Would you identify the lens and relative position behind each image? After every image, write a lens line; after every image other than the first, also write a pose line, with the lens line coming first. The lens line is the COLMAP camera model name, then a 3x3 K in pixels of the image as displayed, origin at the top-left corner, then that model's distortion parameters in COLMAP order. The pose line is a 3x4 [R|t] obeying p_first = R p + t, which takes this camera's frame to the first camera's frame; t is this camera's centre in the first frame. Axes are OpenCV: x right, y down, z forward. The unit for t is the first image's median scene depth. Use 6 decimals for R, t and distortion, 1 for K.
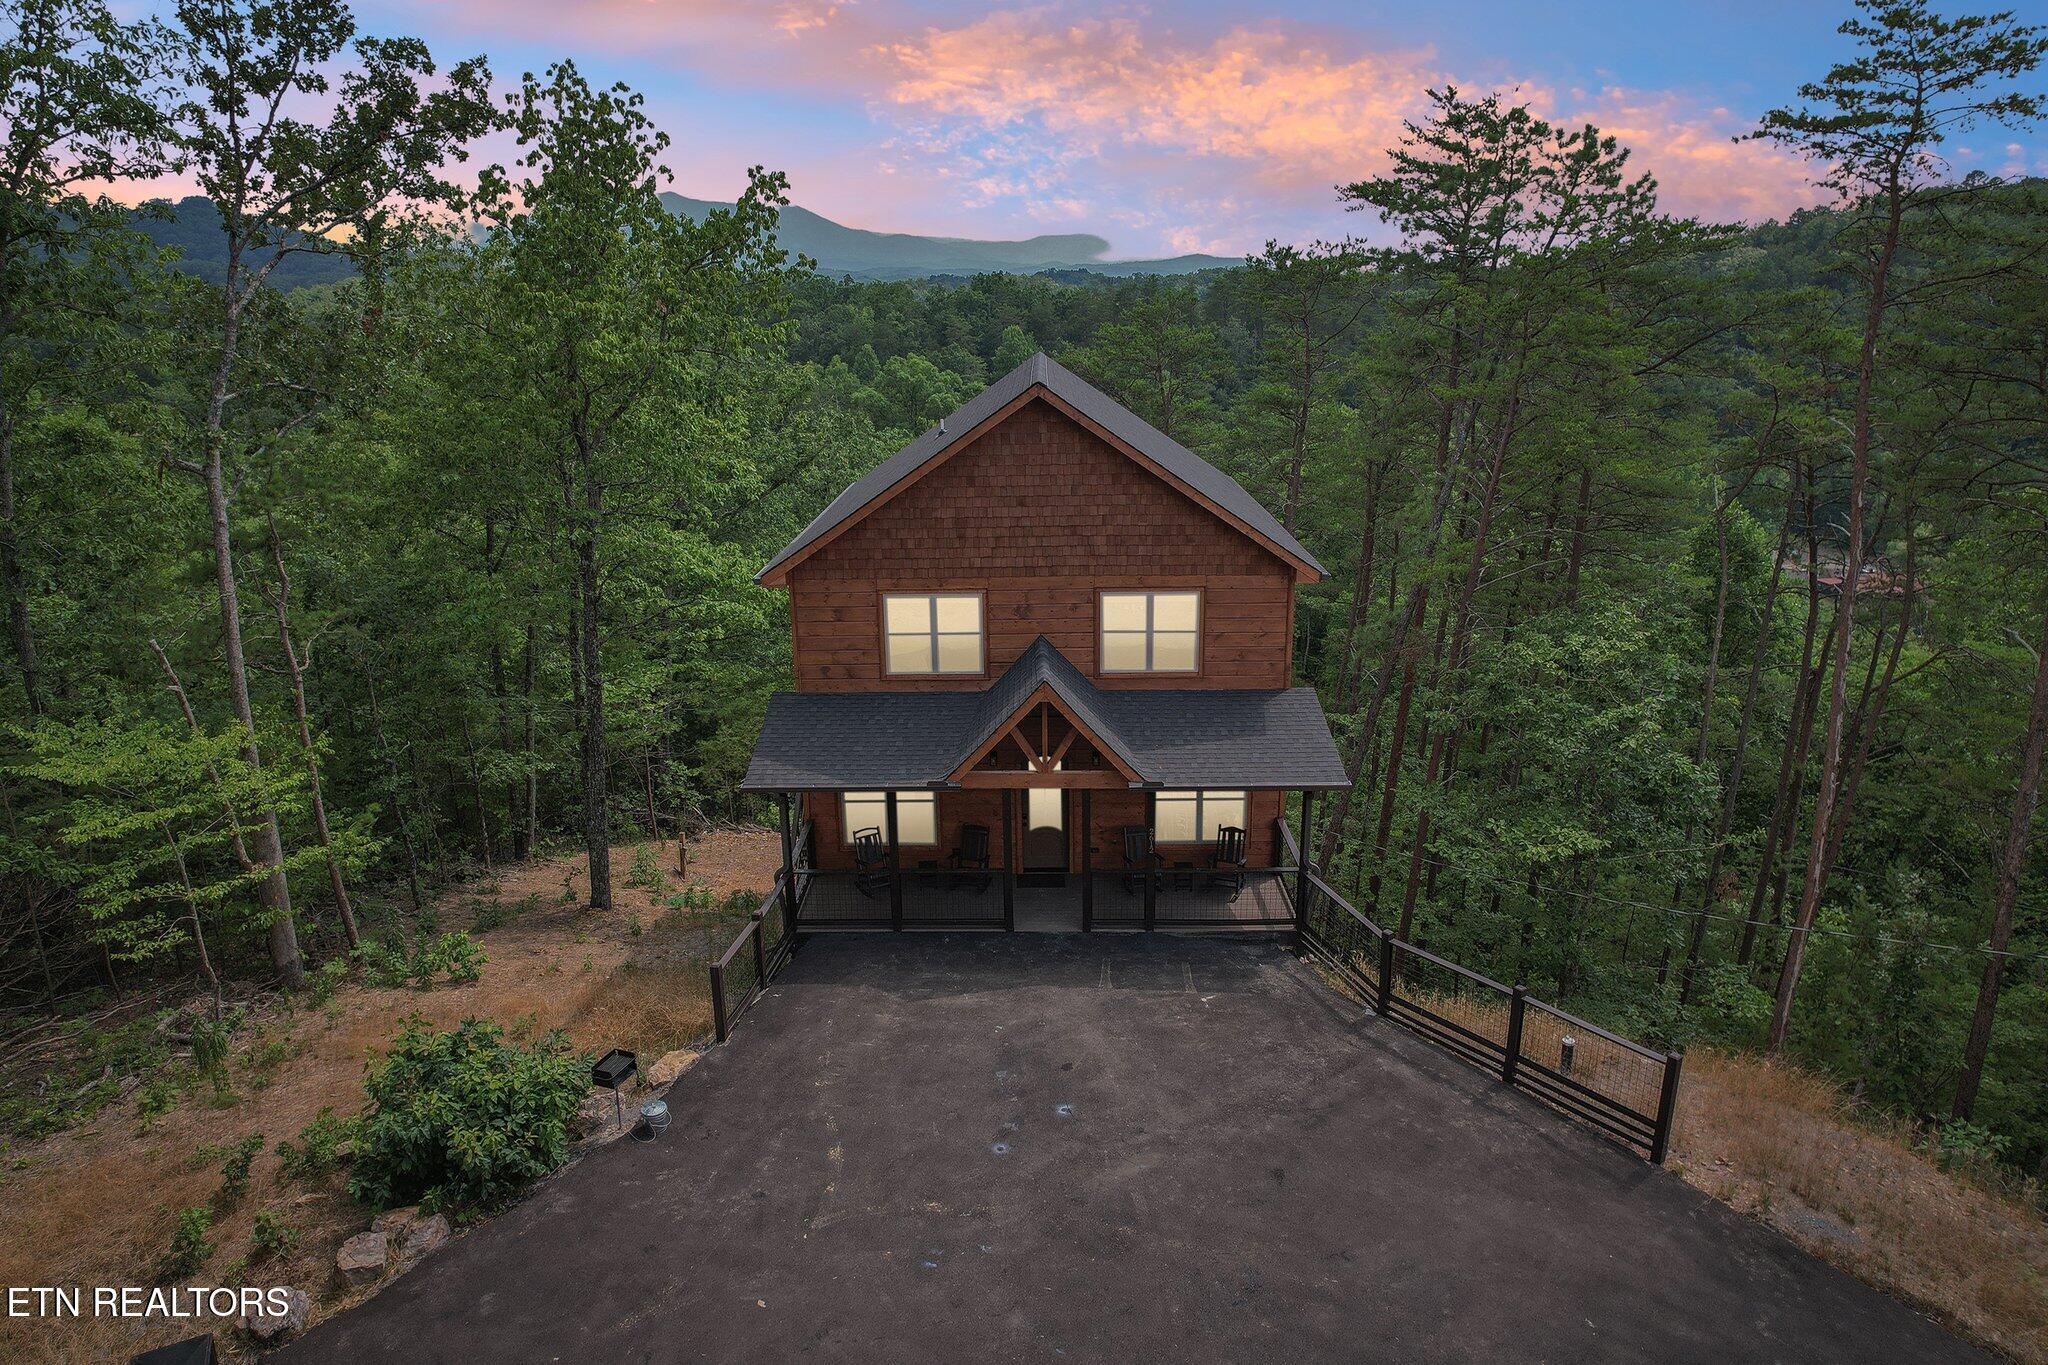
lens RADIAL K [[1318.7, 0, 1024.0], [0, 1318.7, 682.5], [0, 0, 1]] dist [-0.078632, 0.061994]
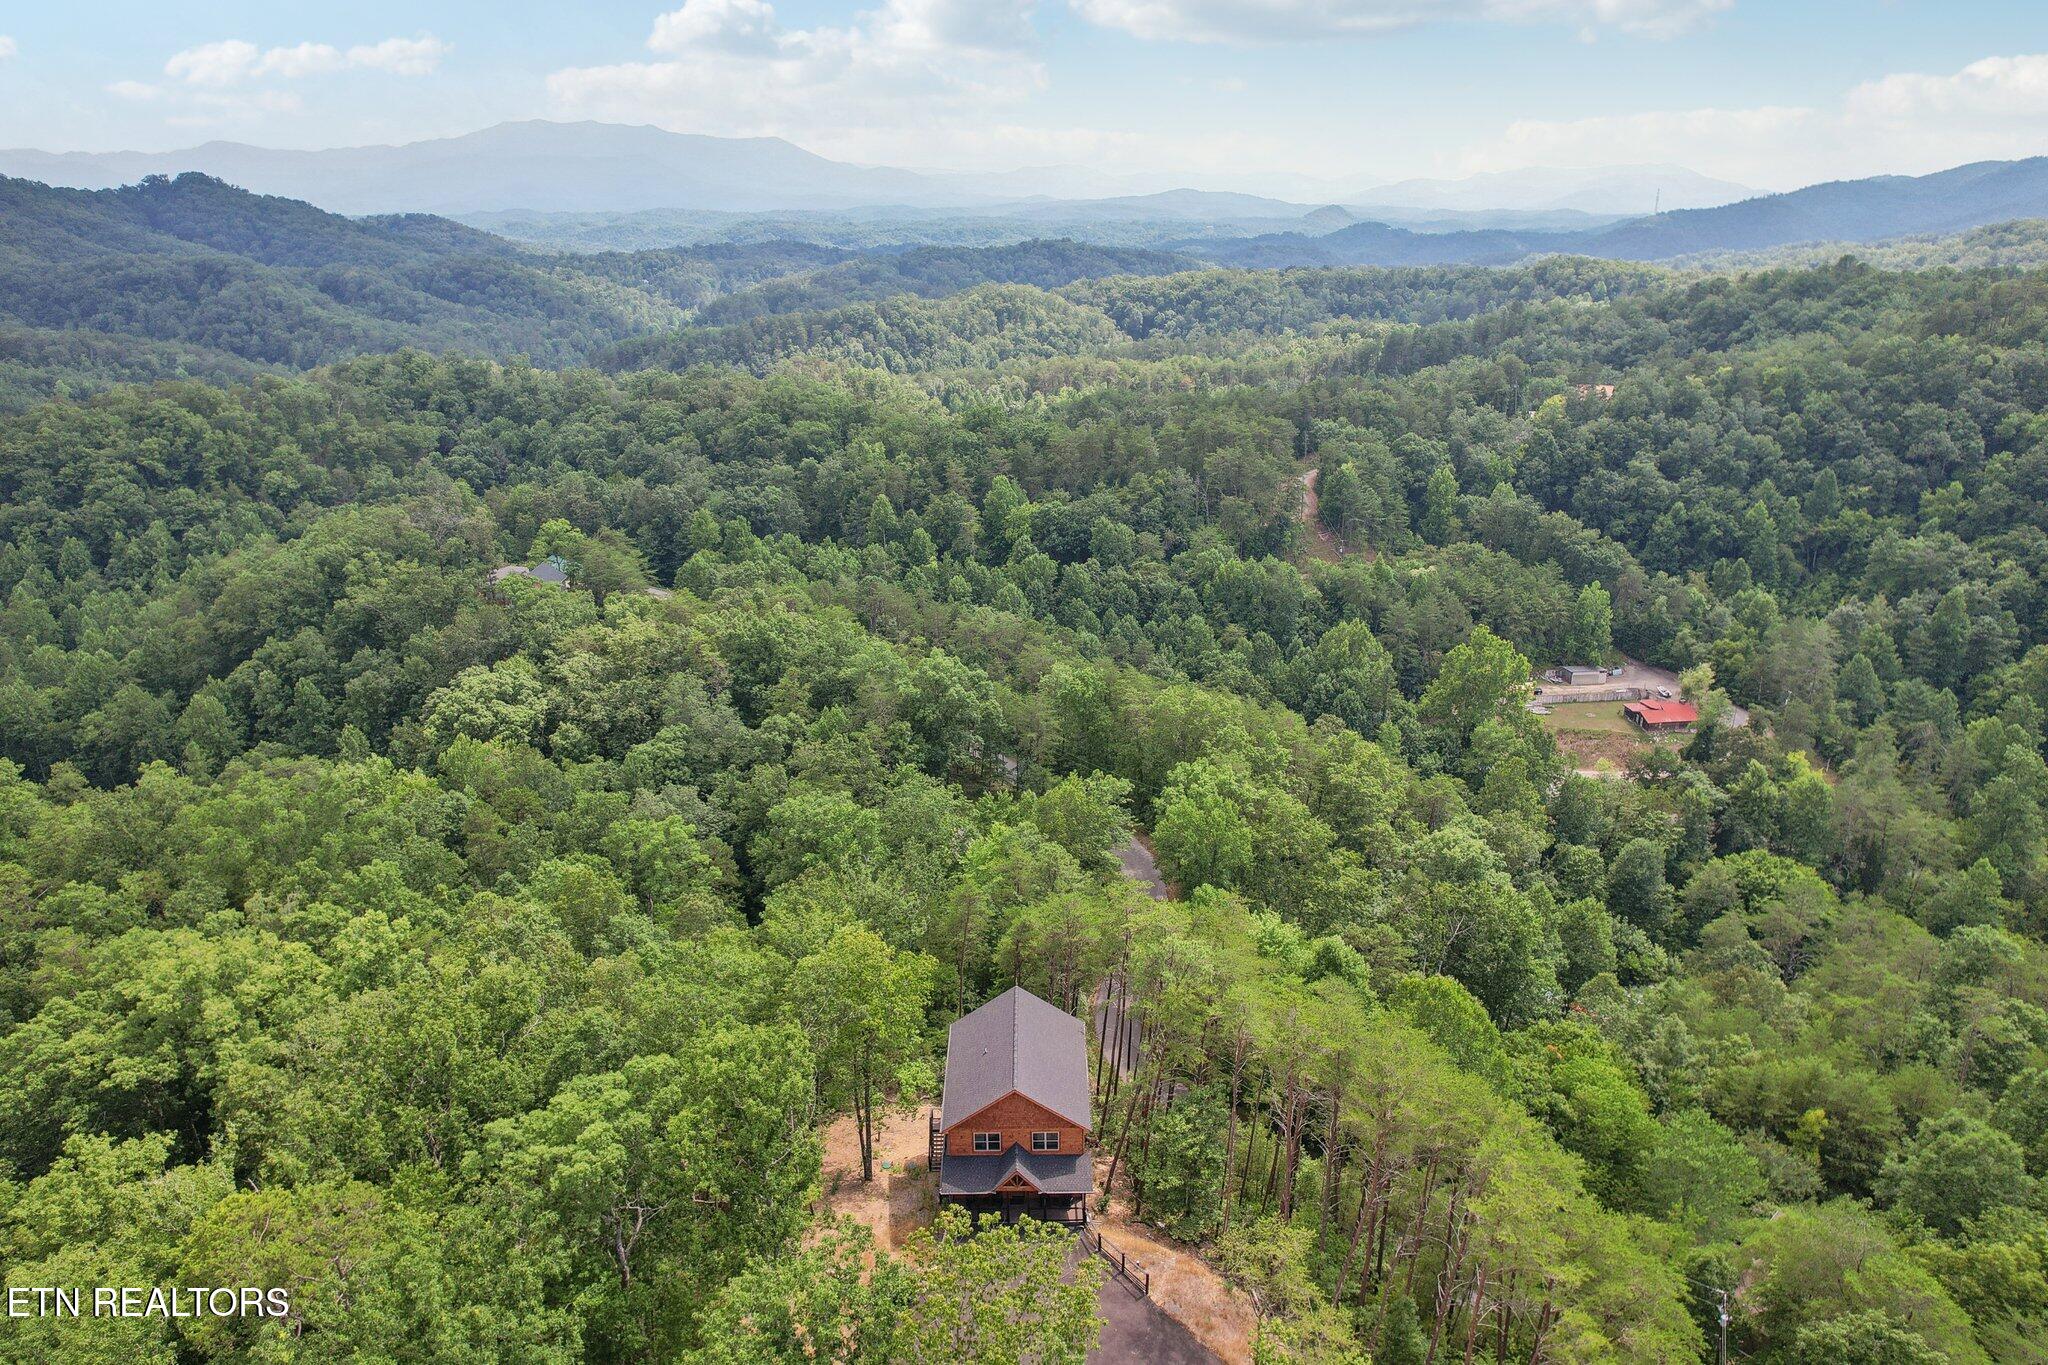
lens RADIAL K [[1318.7, 0, 1024.0], [0, 1318.7, 682.5], [0, 0, 1]] dist [-0.078632, 0.061994]
pose [[0.999880, -0.014069, 0.006494, 0.029596], [0.013697, 0.998436, 0.054206, -1.534371], [-0.007246, -0.054110, 0.998509, -2.613509]]
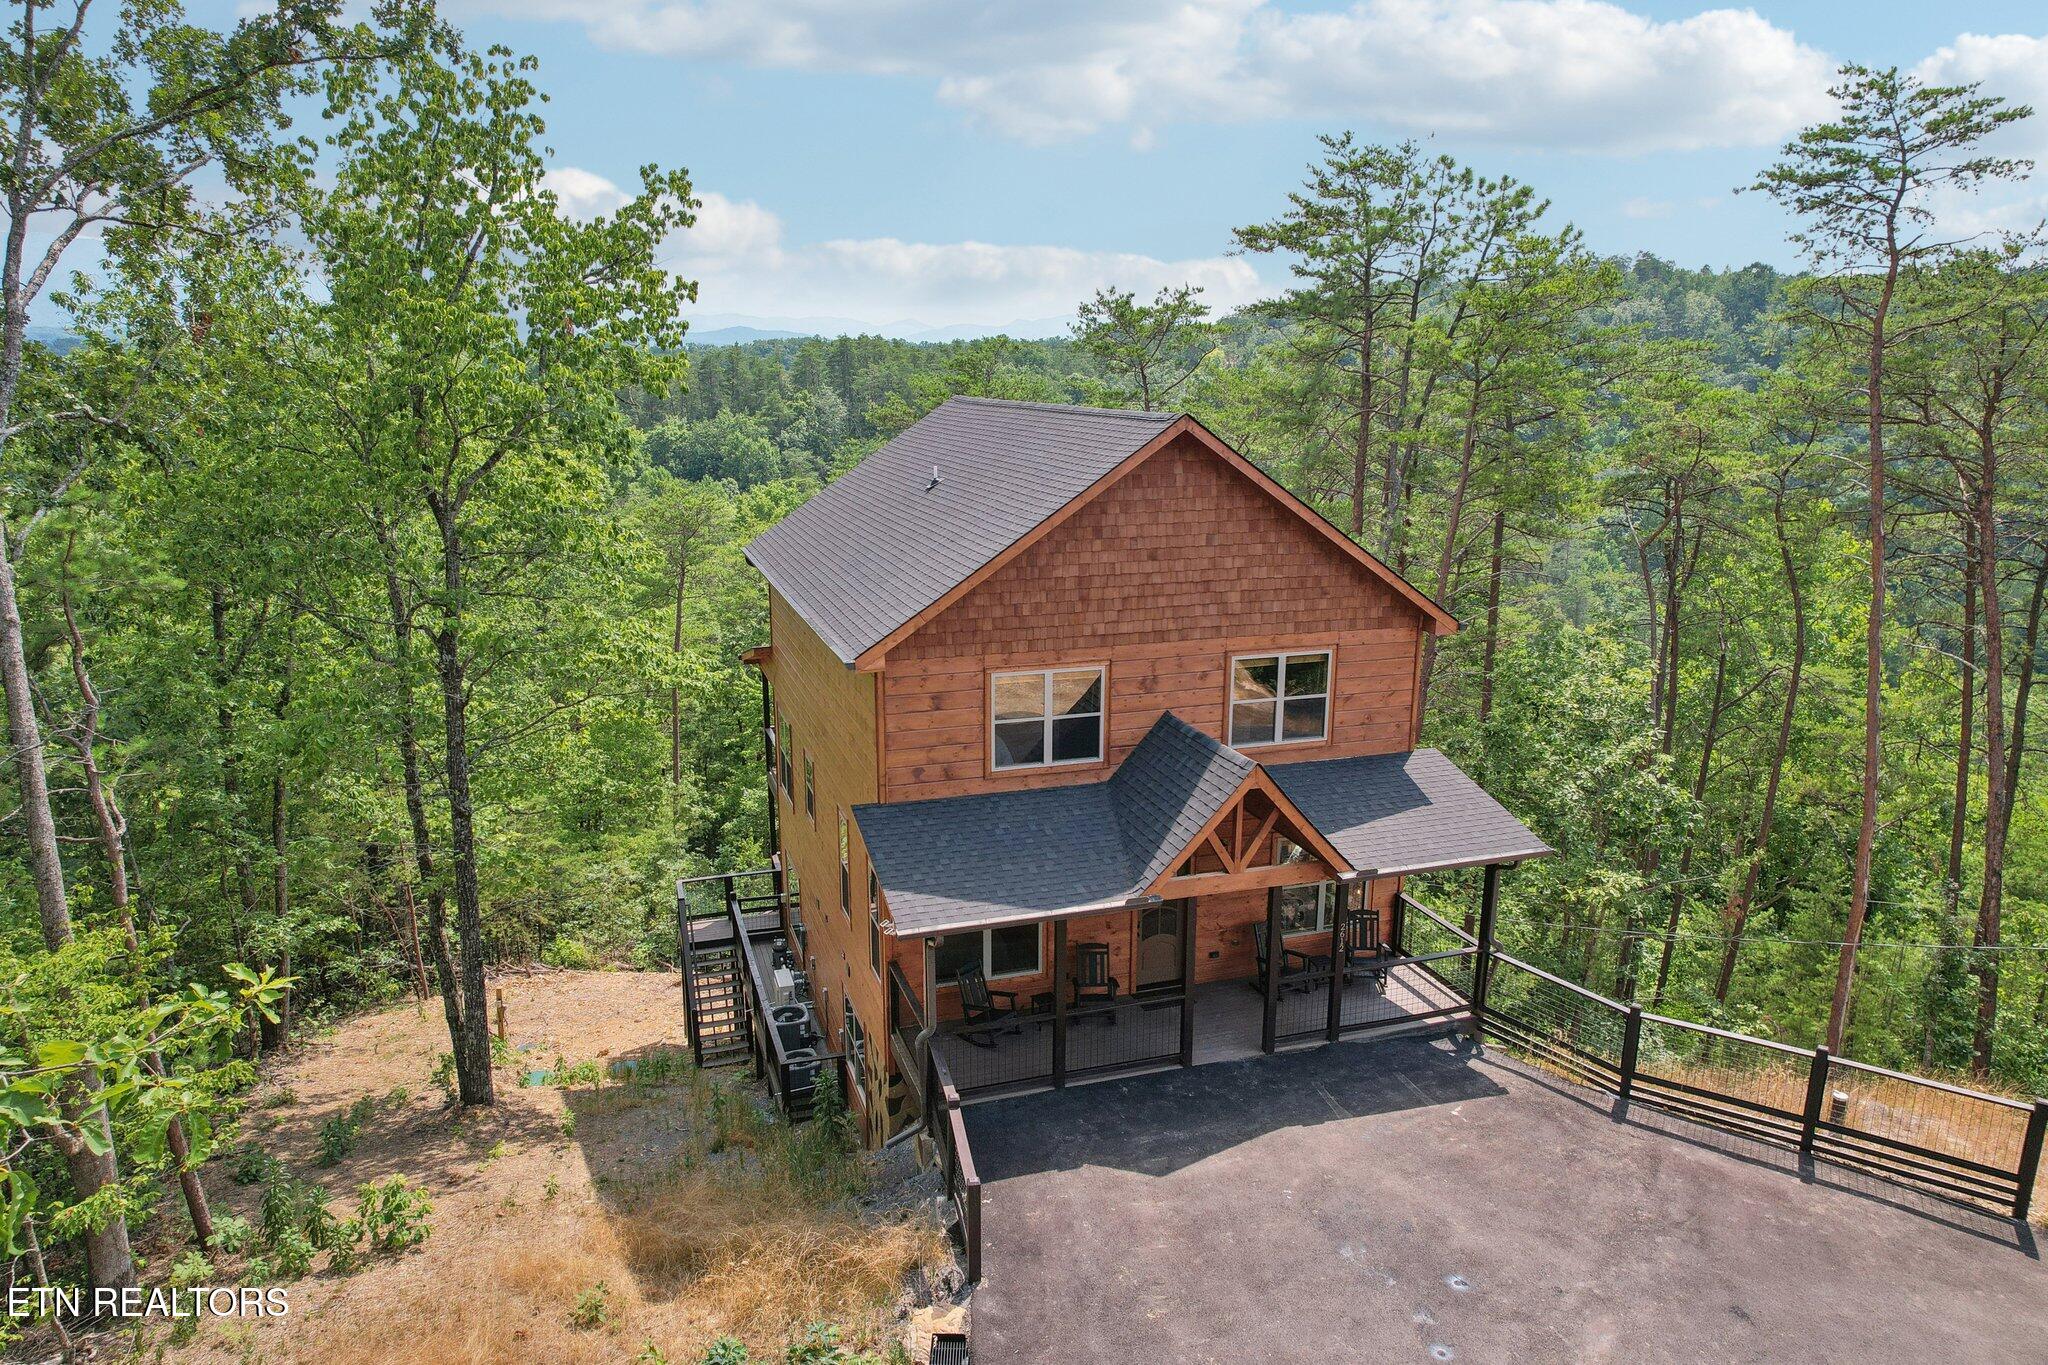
lens RADIAL K [[1318.7, 0, 1024.0], [0, 1318.7, 682.5], [0, 0, 1]] dist [-0.078632, 0.061994]
pose [[0.946404, -0.059166, 0.317520, -0.349387], [0.075492, 0.996370, -0.039351, -0.027964], [-0.314039, 0.061212, 0.947435, 0.224534]]
